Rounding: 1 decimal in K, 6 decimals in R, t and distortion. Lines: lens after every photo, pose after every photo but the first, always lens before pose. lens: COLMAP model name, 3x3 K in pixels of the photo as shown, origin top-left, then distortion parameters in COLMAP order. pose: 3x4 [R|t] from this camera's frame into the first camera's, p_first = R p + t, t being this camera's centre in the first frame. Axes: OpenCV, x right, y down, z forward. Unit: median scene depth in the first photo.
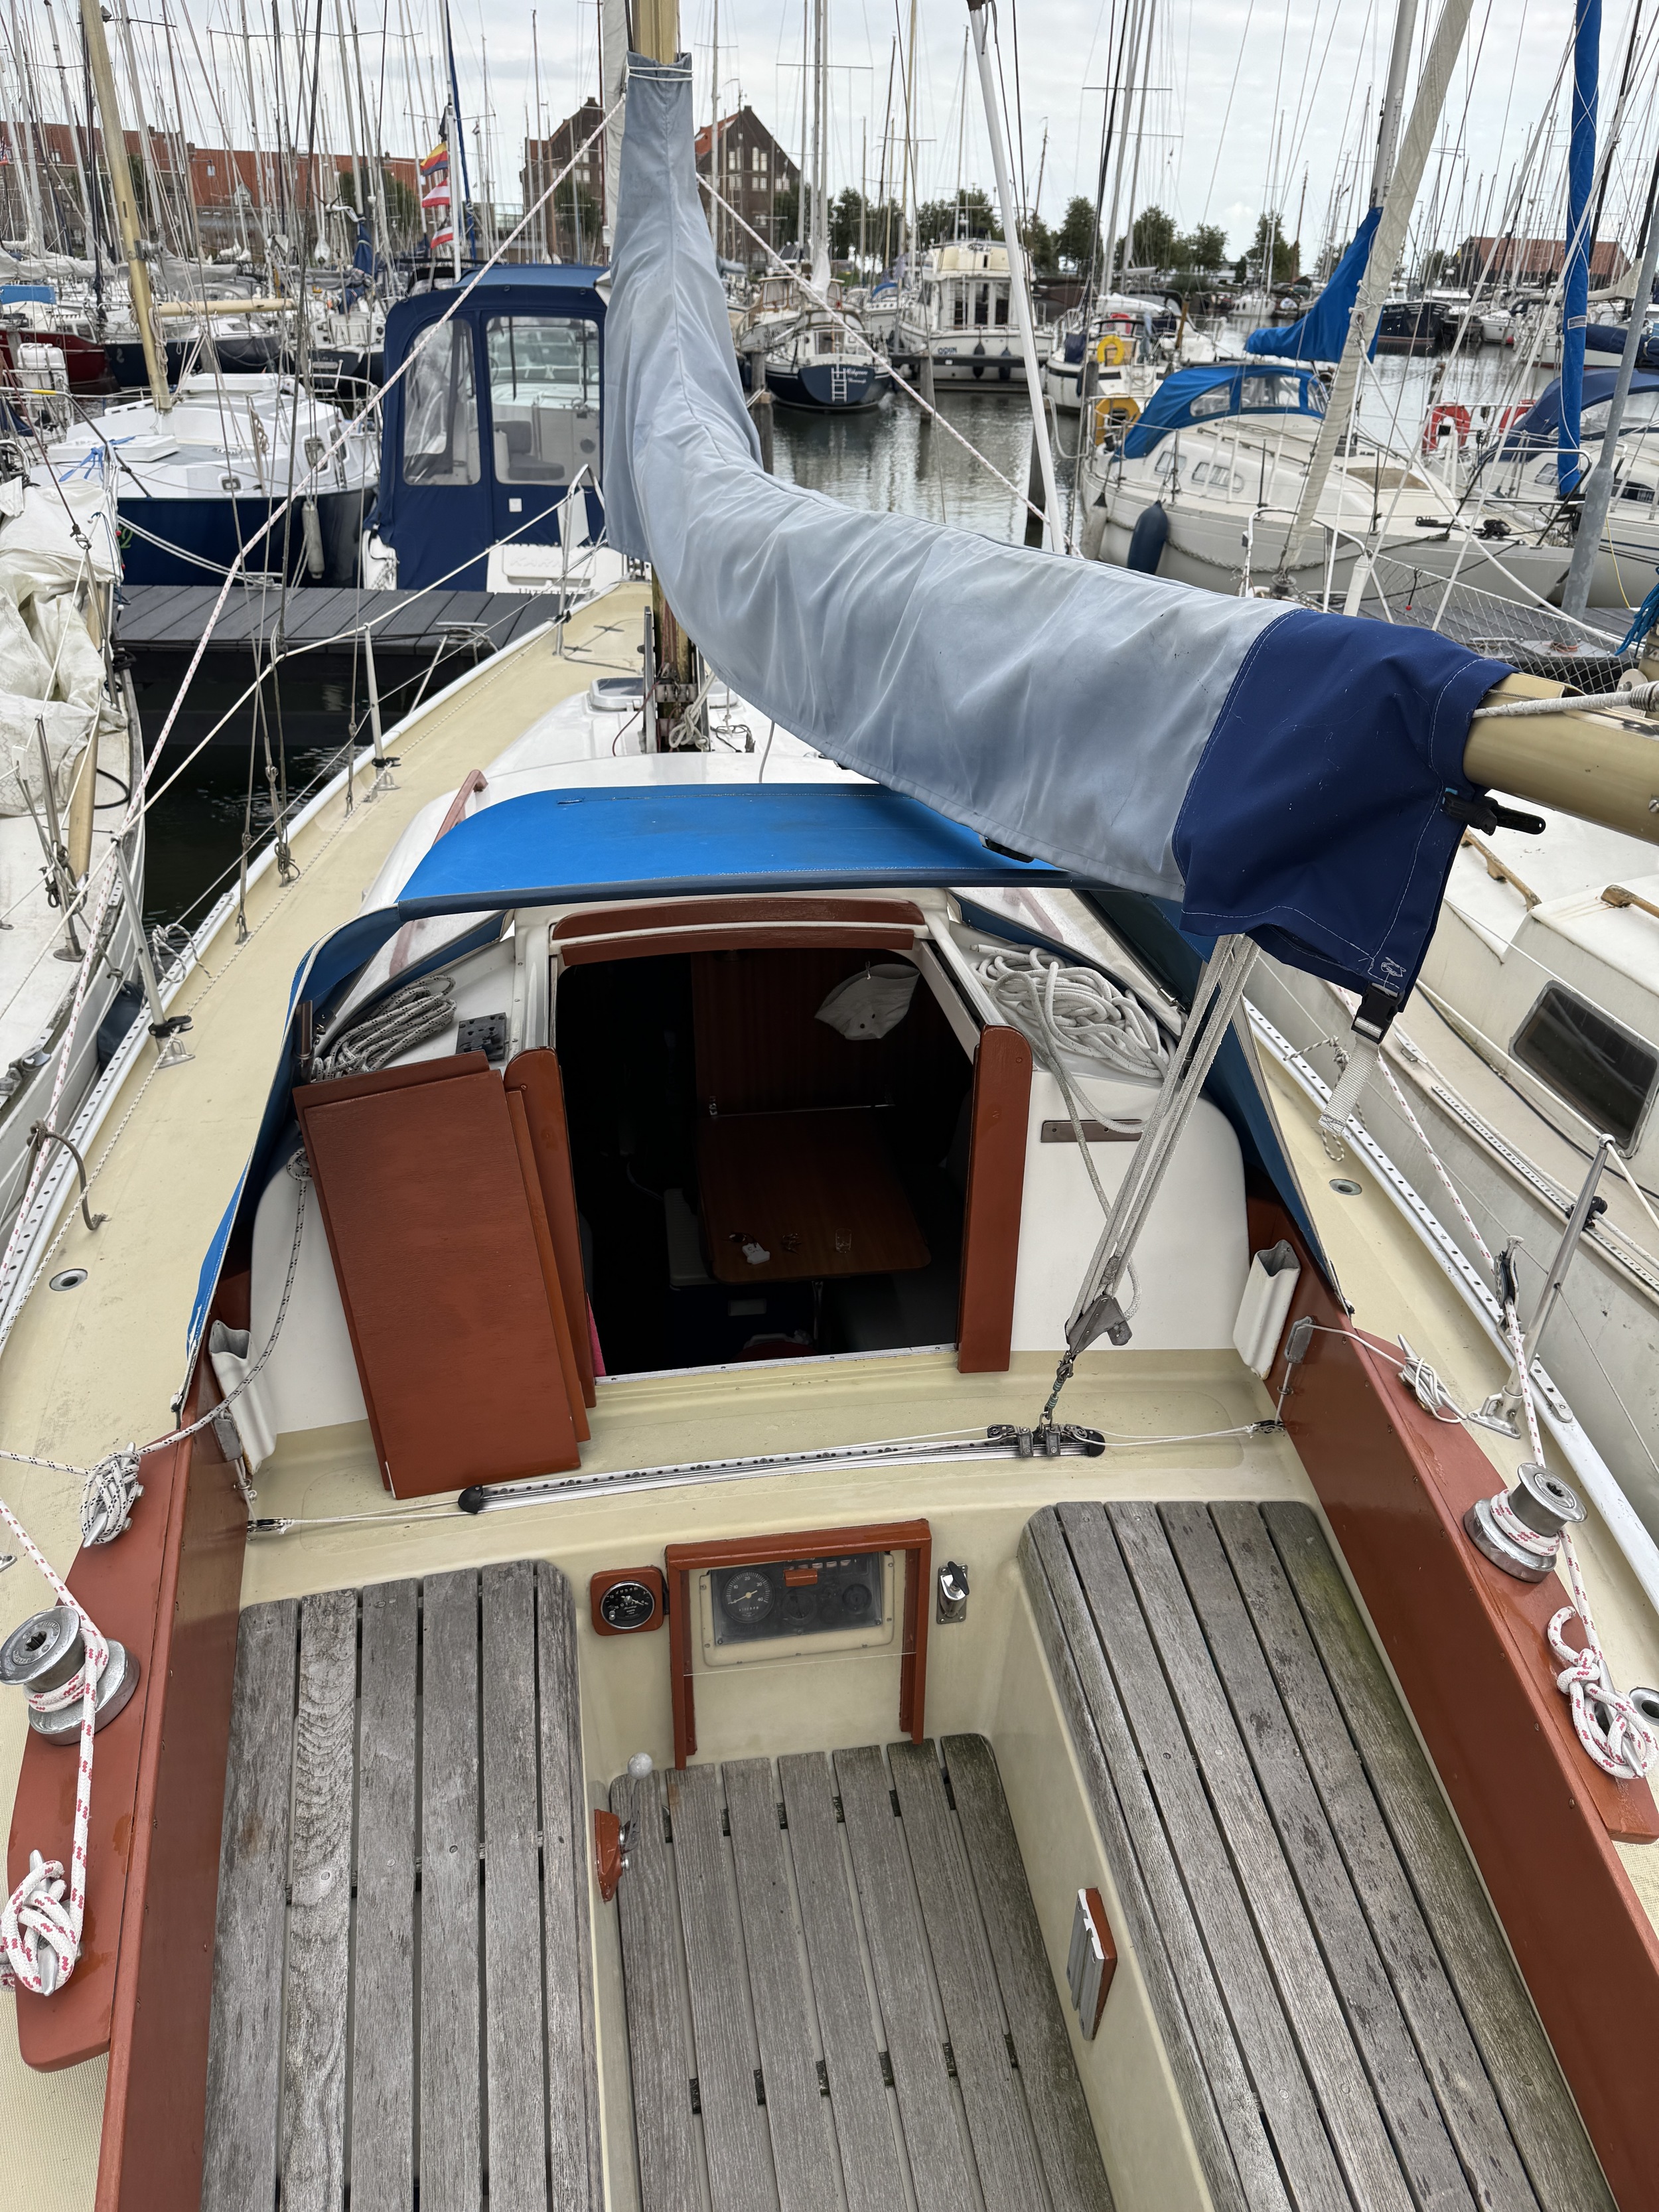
lens RADIAL K [[1554.6, 0, 839.9], [0, 1554.6, 1104.8], [0, 0, 1]] dist [0.145981, -0.298828]
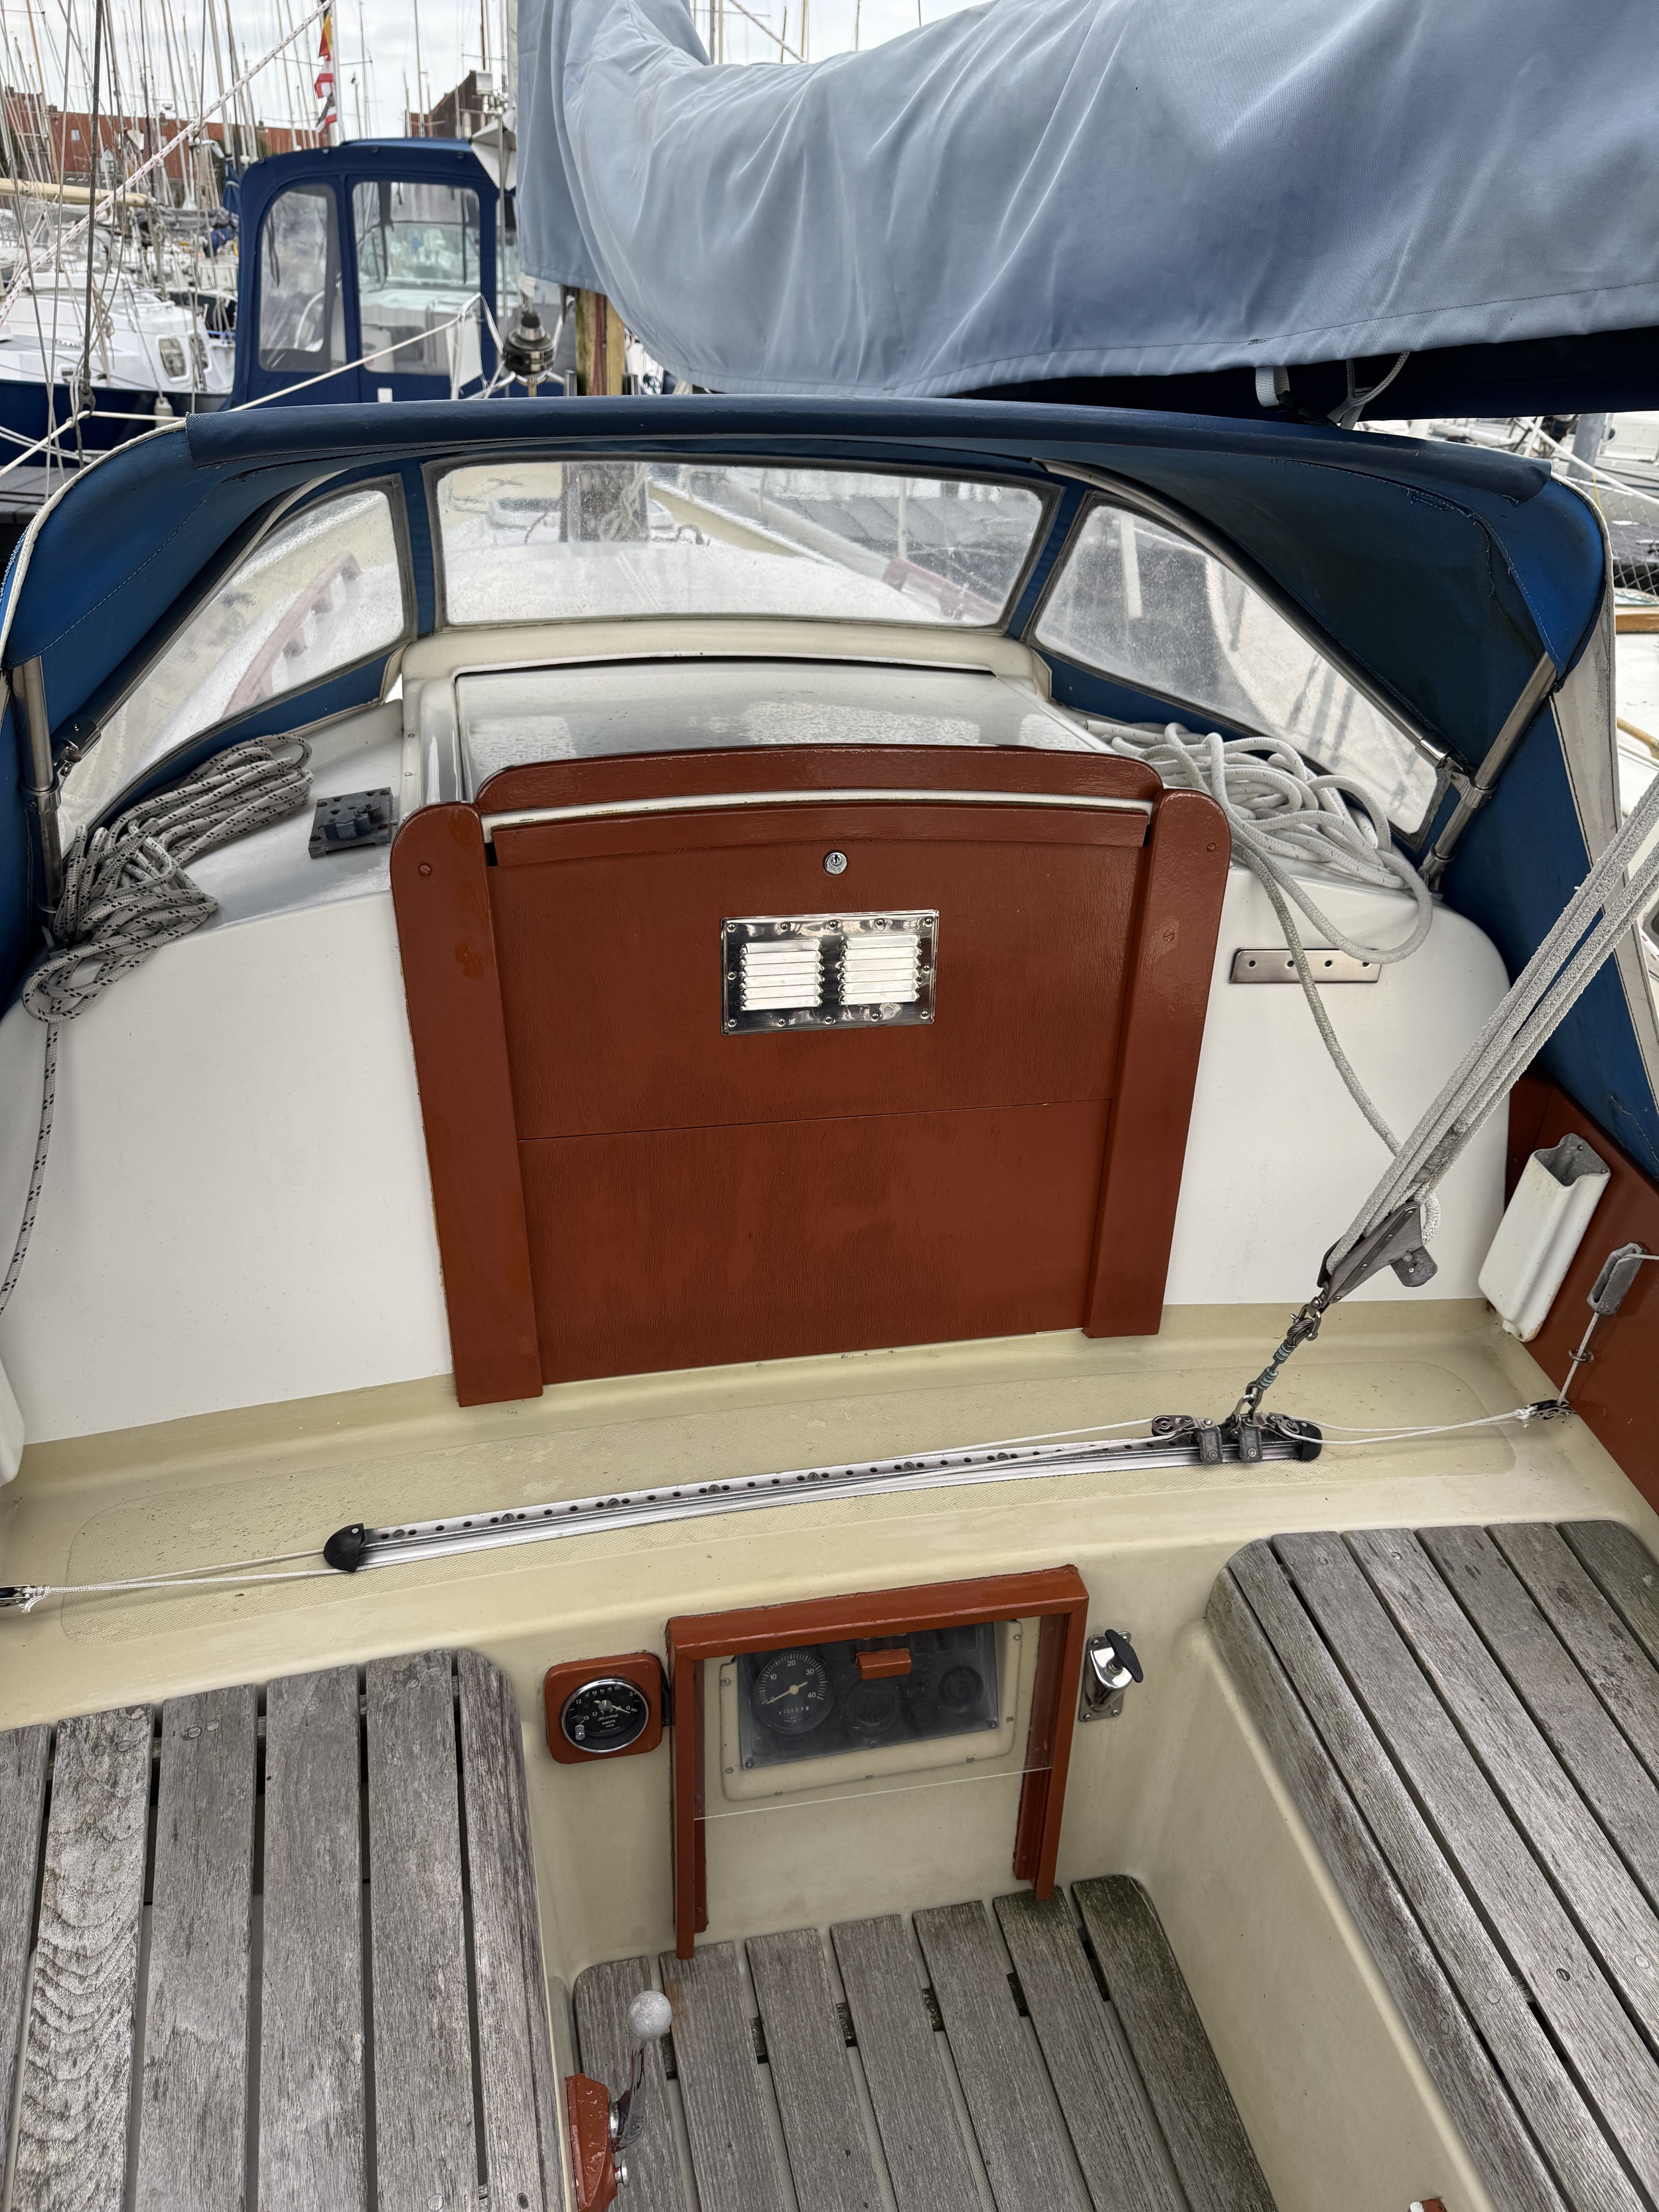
lens RADIAL K [[1568.3, 0, 834.2], [0, 1568.3, 1115.9], [0, 0, 1]] dist [0.012167, -0.020449]
pose [[0.997480, -0.002042, 0.070924, -0.083248], [0.000588, 0.999789, 0.020517, 0.066371], [-0.070951, -0.020423, 0.997271, 0.362273]]
